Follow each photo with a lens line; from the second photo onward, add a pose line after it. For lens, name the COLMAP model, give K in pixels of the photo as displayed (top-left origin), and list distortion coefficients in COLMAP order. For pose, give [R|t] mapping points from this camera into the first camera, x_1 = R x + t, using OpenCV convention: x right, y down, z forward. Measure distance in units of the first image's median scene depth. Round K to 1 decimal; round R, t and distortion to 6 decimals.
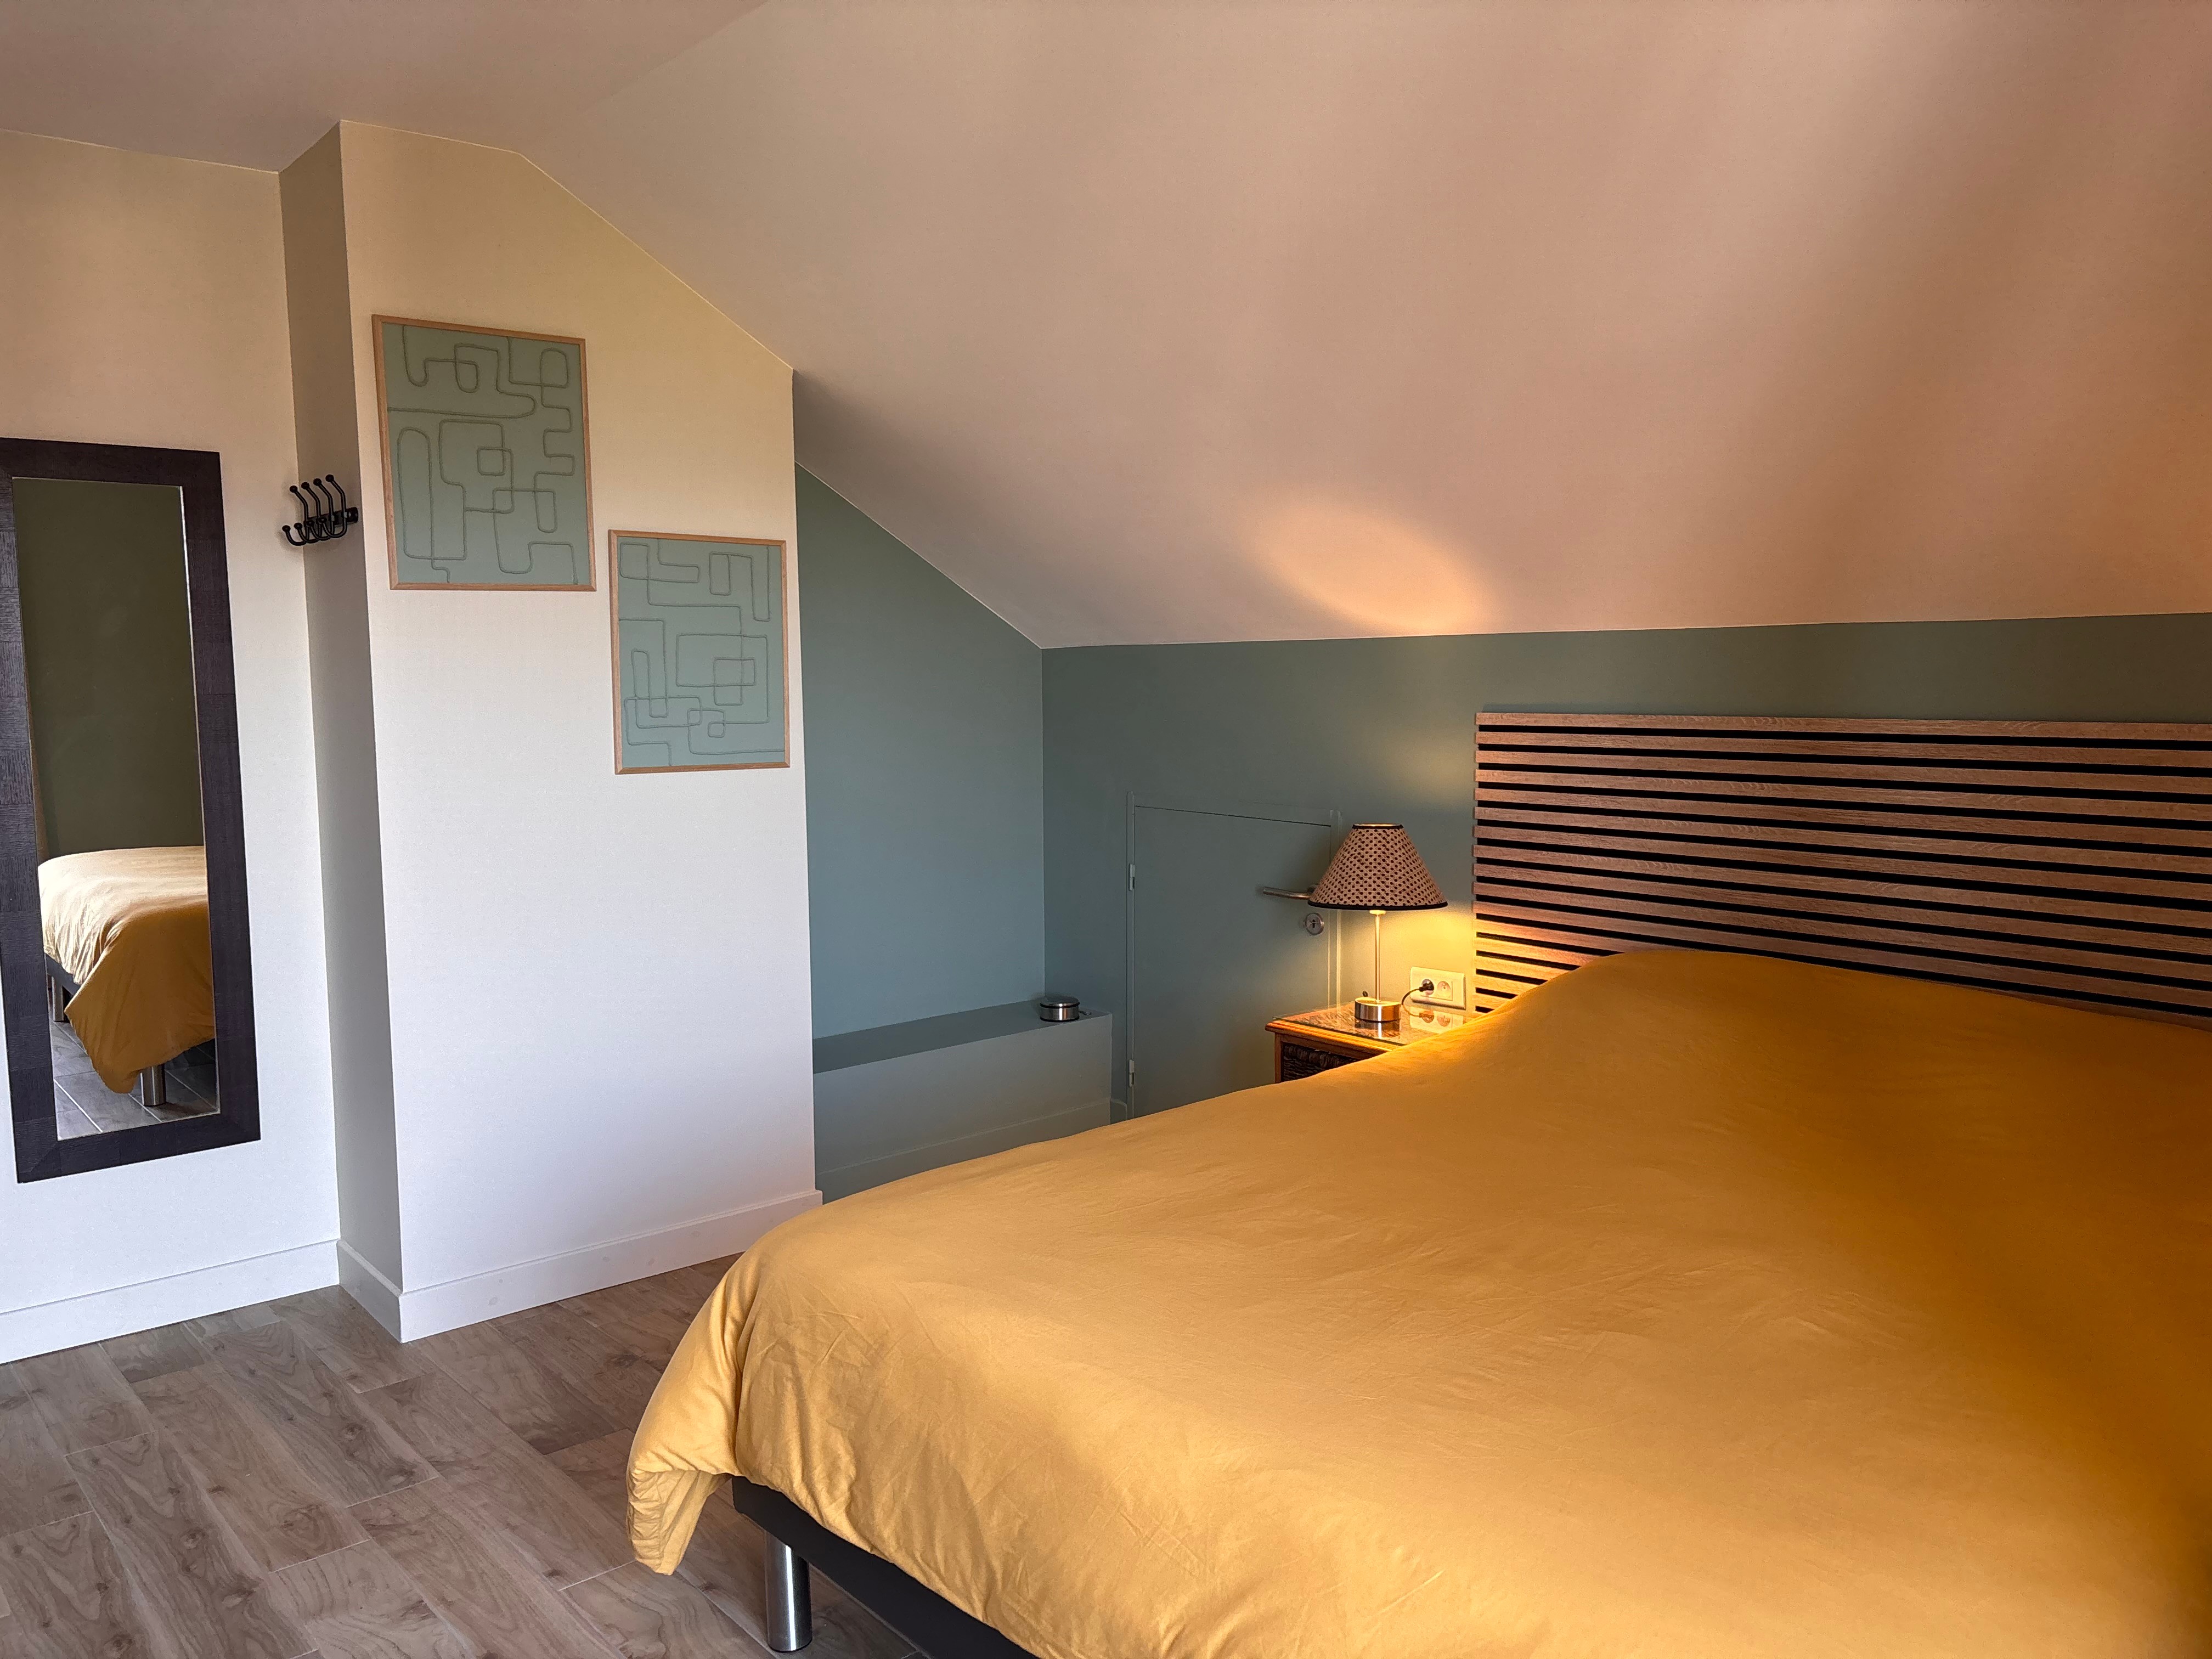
lens RADIAL K [[1668.4, 0, 1118.3], [0, 1668.4, 831.0], [0, 0, 1]] dist [0.070145, -0.053685]
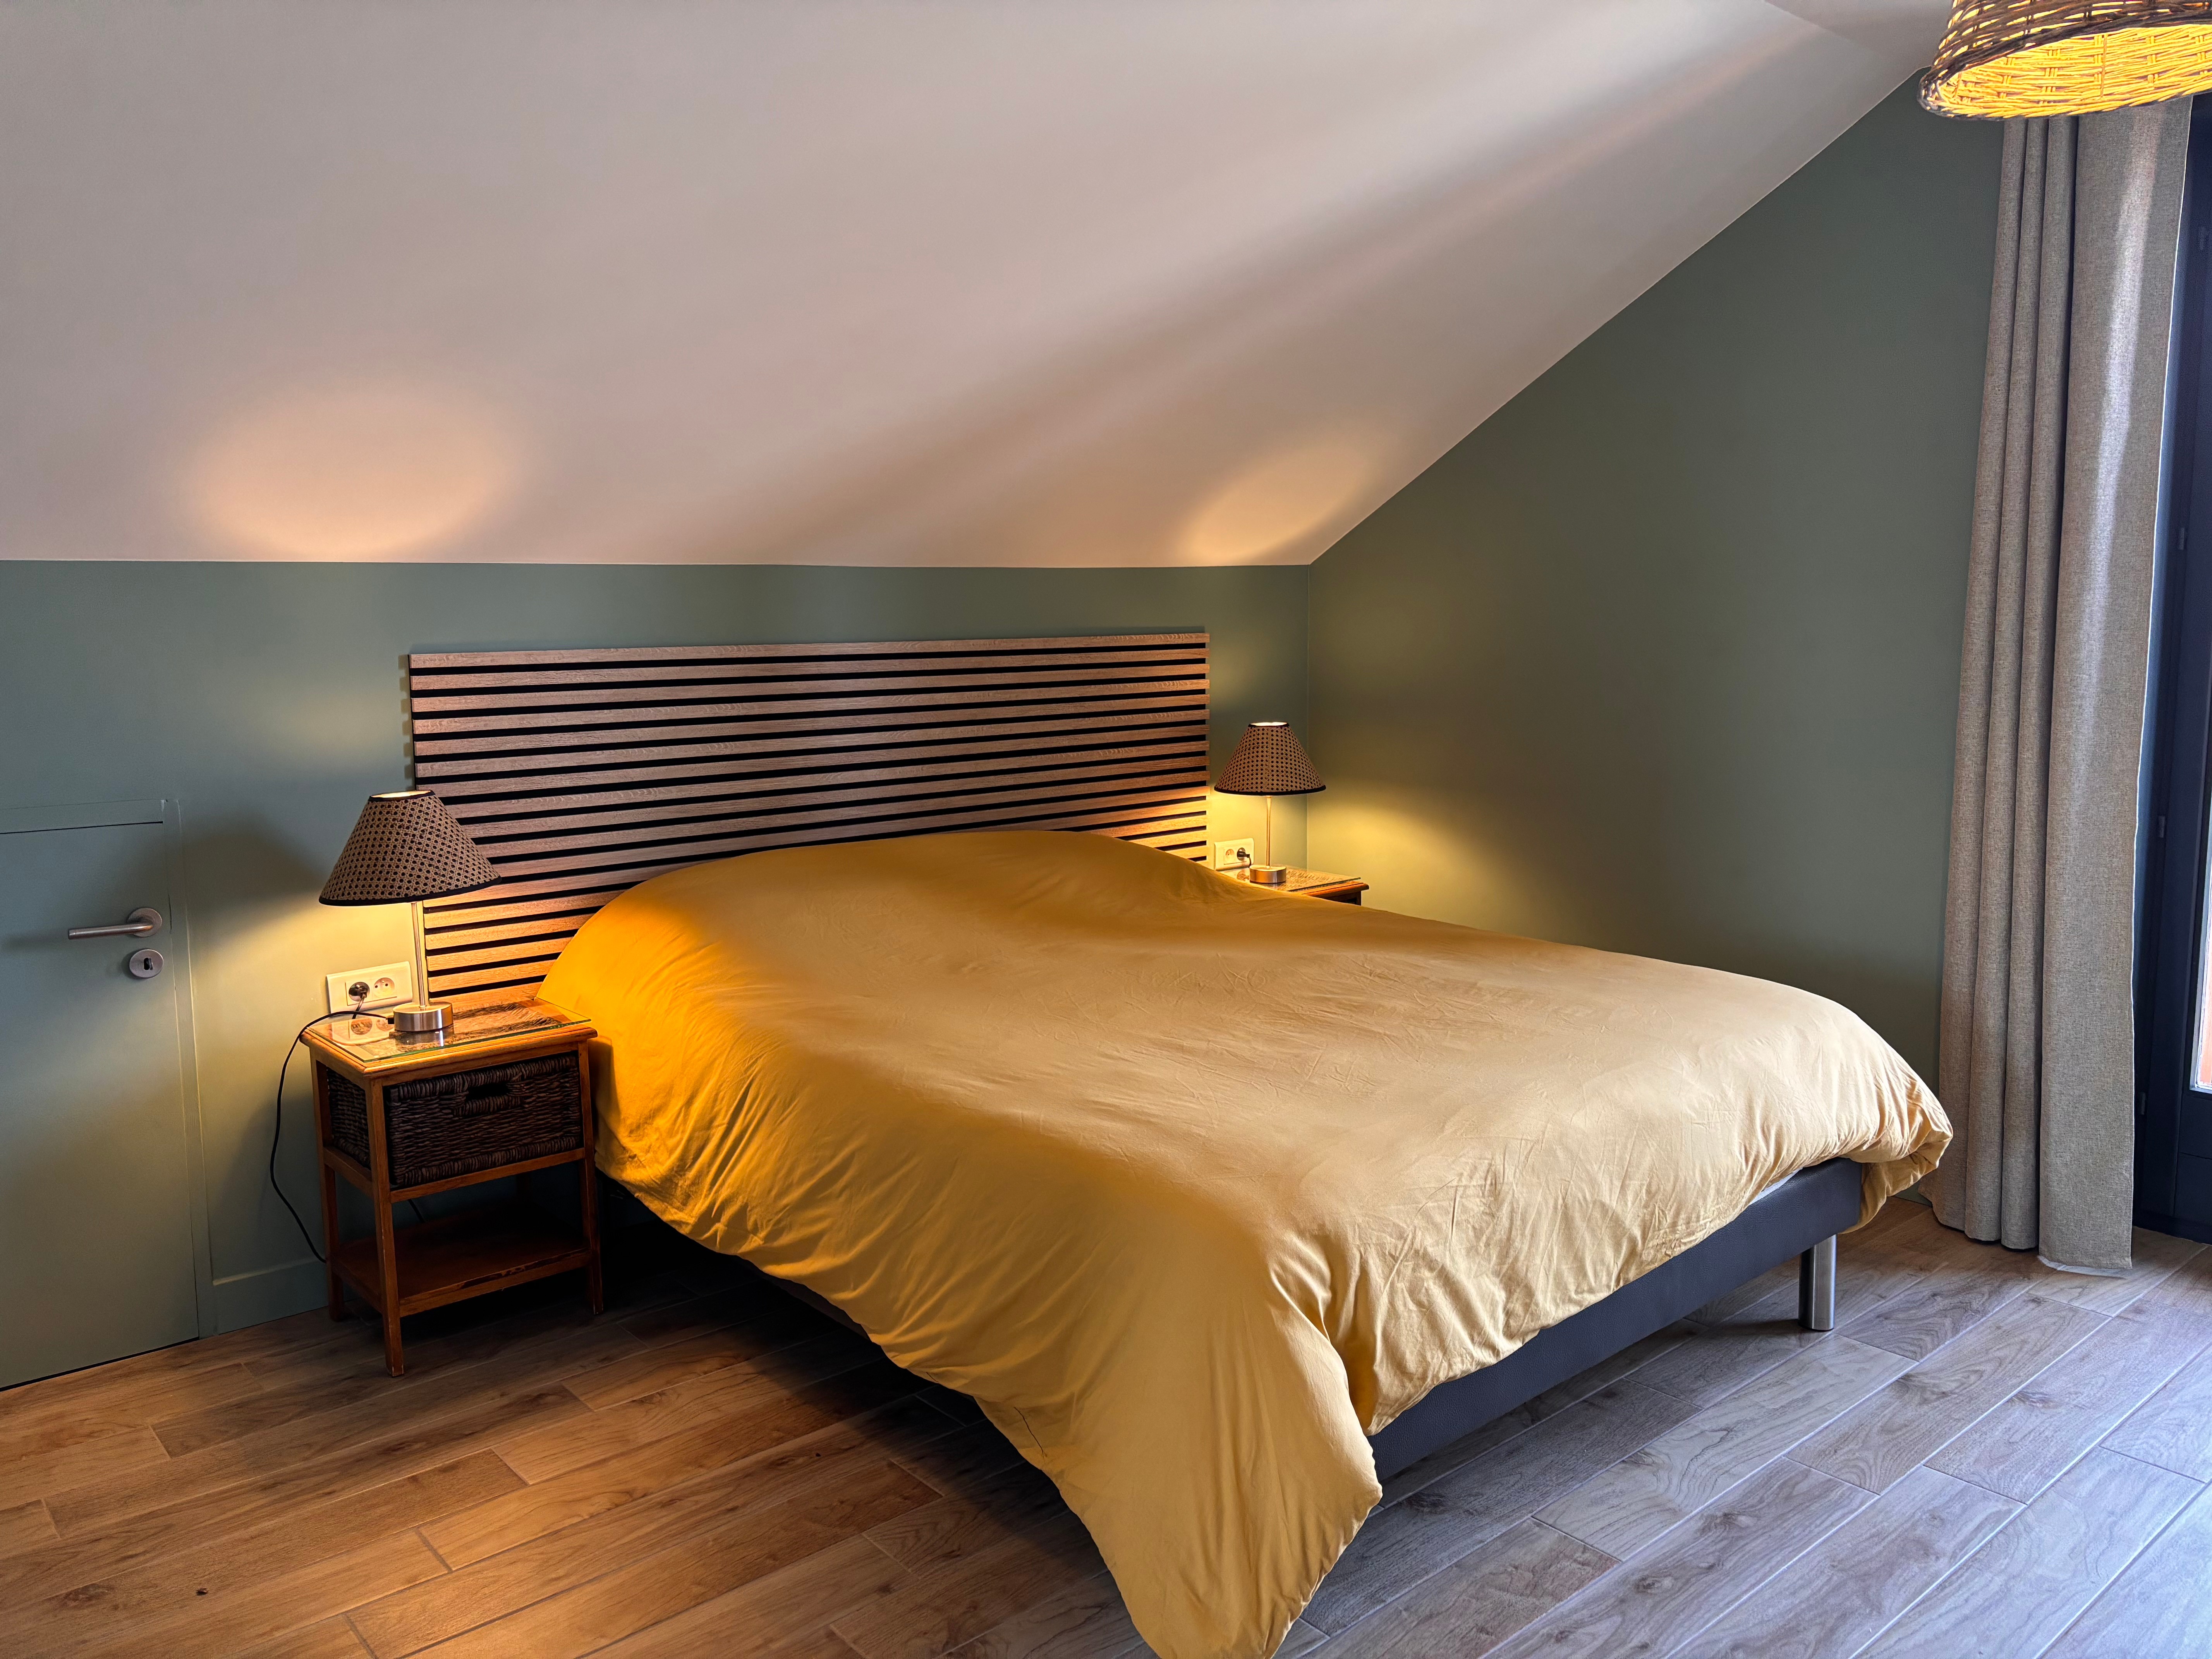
lens RADIAL K [[1668.4, 0, 1117.9], [0, 1668.4, 815.3], [0, 0, 1]] dist [0.070145, -0.053685]
pose [[-0.011296, -0.125782, 0.991994, -0.740214], [0.102982, 0.986635, 0.126276, -0.068562], [-0.994619, 0.103583, 0.001808, 0.725241]]
